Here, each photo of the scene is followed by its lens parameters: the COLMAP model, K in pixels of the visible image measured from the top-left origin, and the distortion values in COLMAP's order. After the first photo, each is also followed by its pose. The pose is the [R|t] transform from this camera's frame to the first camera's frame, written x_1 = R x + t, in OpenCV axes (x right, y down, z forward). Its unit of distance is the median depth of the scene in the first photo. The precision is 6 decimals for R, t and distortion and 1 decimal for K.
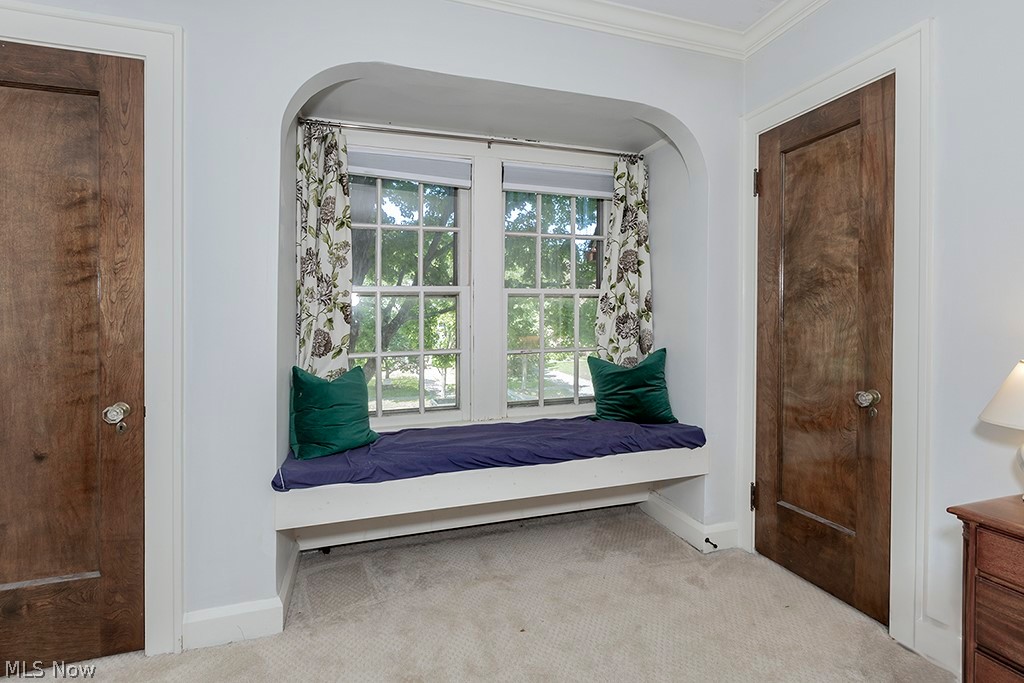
lens RADIAL K [[470.9, 0, 509.8], [0, 470.9, 325.7], [0, 0, 1]] dist [0.000382, 0.000094]
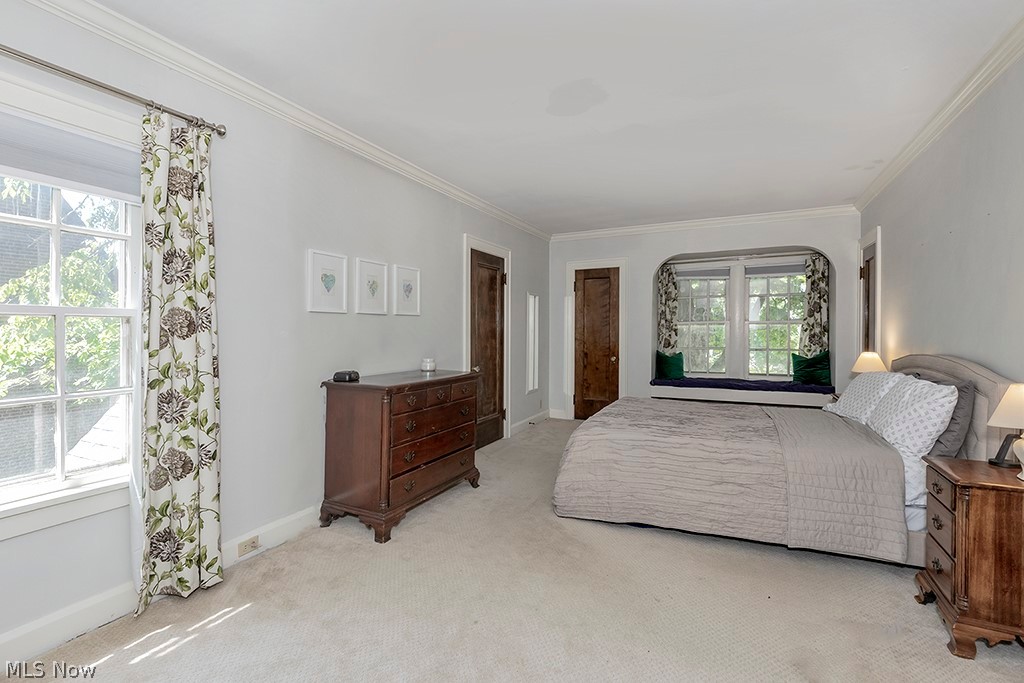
lens RADIAL K [[470.9, 0, 509.8], [0, 470.9, 325.7], [0, 0, 1]] dist [0.000382, 0.000094]
pose [[0.715951, 0.000194, -0.698150, 0.893556], [-0.007110, 0.999950, -0.007013, -0.040367], [0.698114, 0.009985, 0.715917, -1.670908]]
